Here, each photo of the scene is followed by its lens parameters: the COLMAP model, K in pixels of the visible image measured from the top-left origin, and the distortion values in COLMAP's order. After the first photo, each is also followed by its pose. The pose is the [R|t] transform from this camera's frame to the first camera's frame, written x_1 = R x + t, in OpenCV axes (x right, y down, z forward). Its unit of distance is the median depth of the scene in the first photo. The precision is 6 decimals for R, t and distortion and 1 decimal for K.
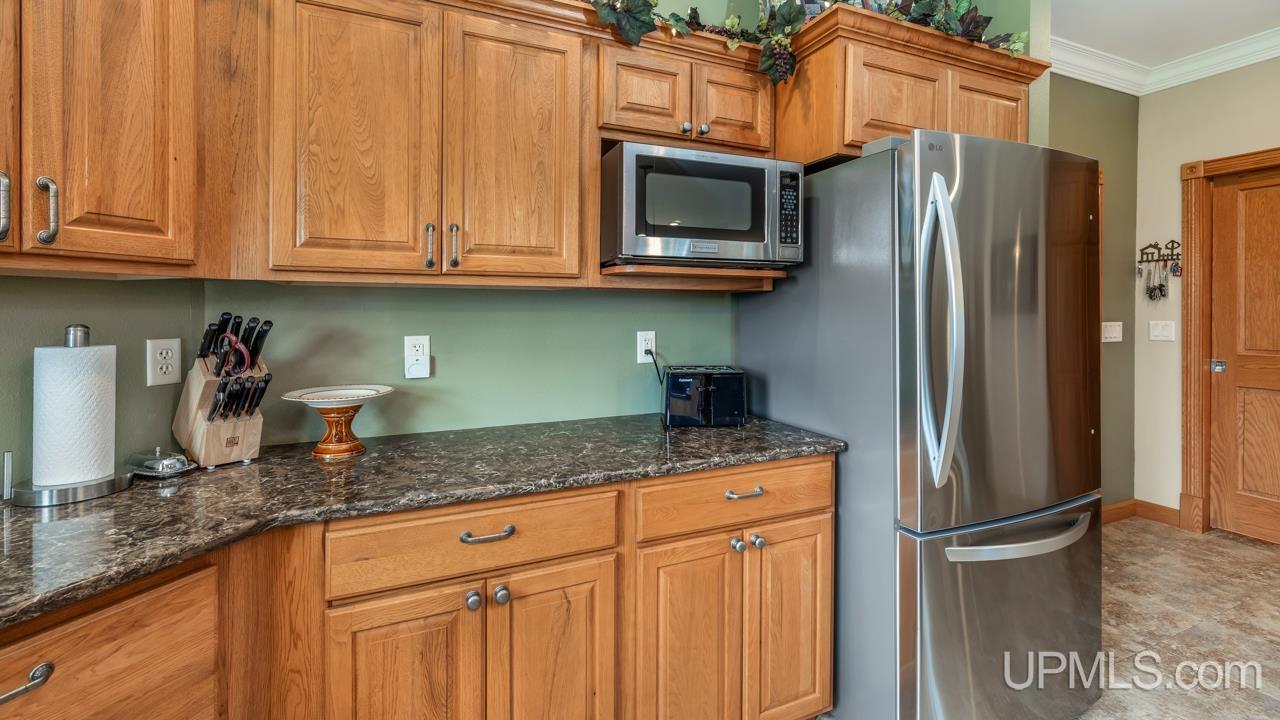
lens RADIAL K [[550.6, 0, 634.2], [0, 550.6, 313.5], [0, 0, 1]] dist [0.000094, 0.000107]
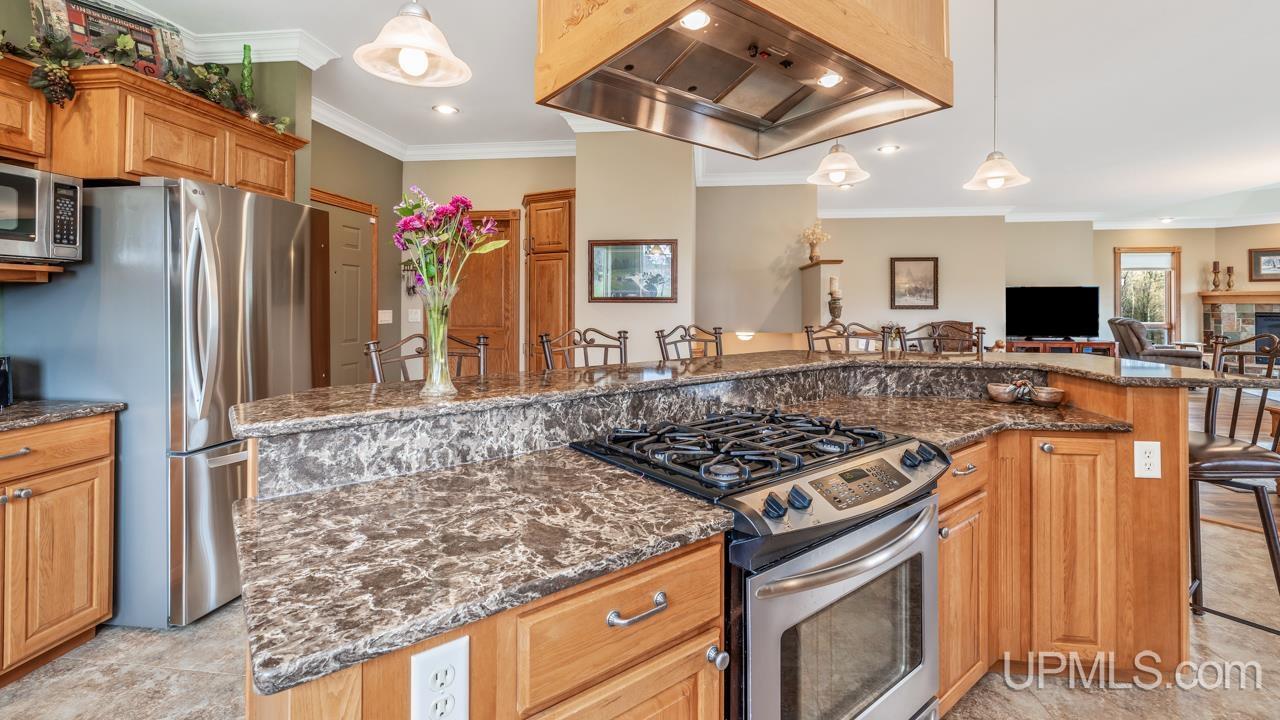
lens RADIAL K [[548.0, 0, 637.8], [0, 548.0, 301.9], [0, 0, 1]] dist [0.001365, -0.000415]
pose [[0.511497, 0.002949, 0.859280, -0.104134], [0.005015, 0.999967, -0.006417, 0.011456], [-0.859271, 0.007592, 0.511465, -0.670476]]
